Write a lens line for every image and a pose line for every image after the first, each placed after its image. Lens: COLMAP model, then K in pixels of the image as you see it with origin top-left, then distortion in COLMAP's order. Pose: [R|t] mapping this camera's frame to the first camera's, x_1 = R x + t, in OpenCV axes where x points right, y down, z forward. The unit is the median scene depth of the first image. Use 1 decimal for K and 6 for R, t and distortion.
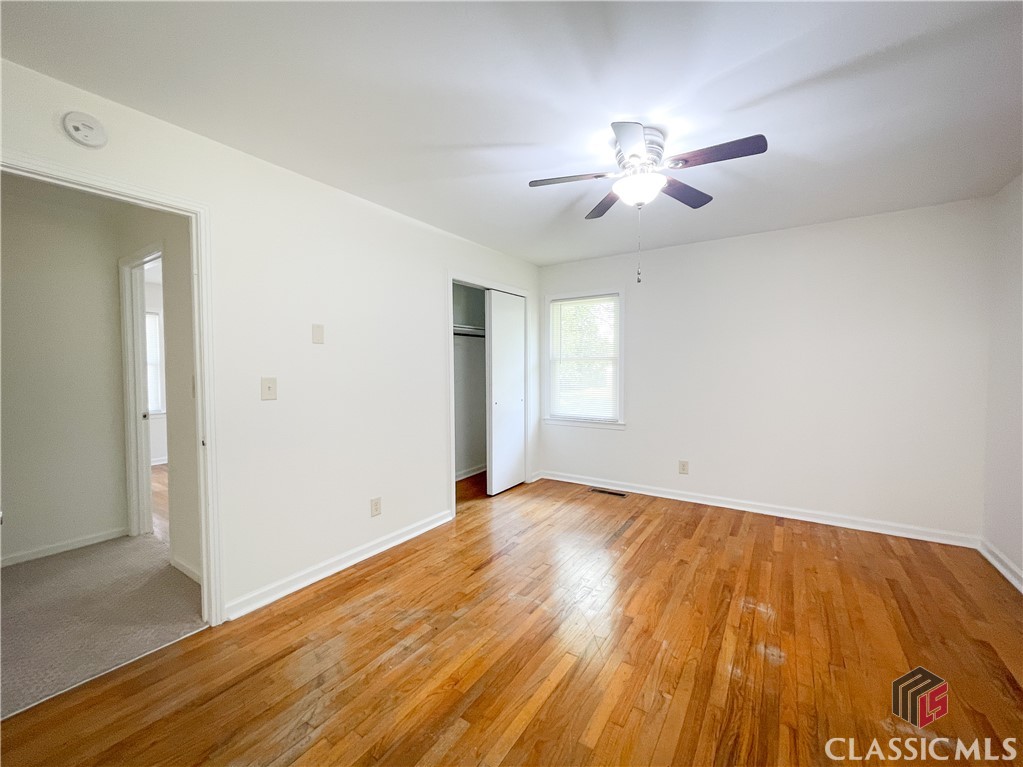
lens RADIAL K [[422.3, 0, 514.7], [0, 422.3, 379.4], [0, 0, 1]] dist [0.004959, 0.001461]
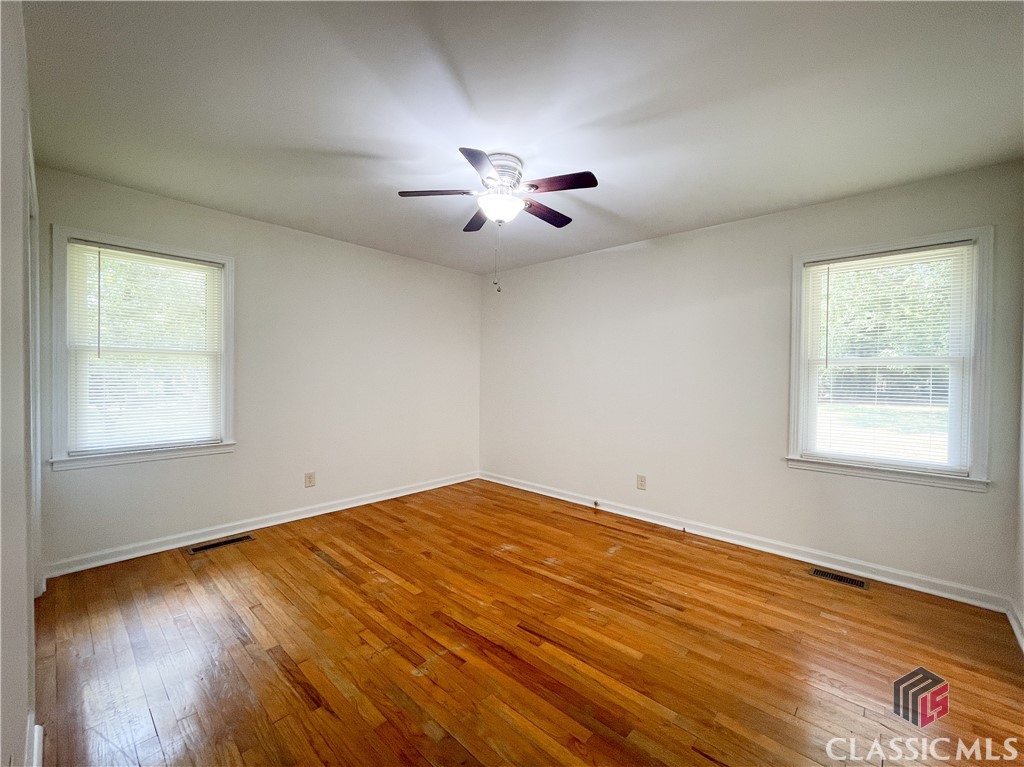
lens RADIAL K [[422.8, 0, 516.6], [0, 422.8, 381.7], [0, 0, 1]] dist [0.004959, 0.001461]
pose [[0.154975, -0.008032, 0.987886, -0.531756], [0.012946, 0.999898, 0.006099, -0.001706], [-0.987834, 0.011844, 0.155063, 0.528354]]
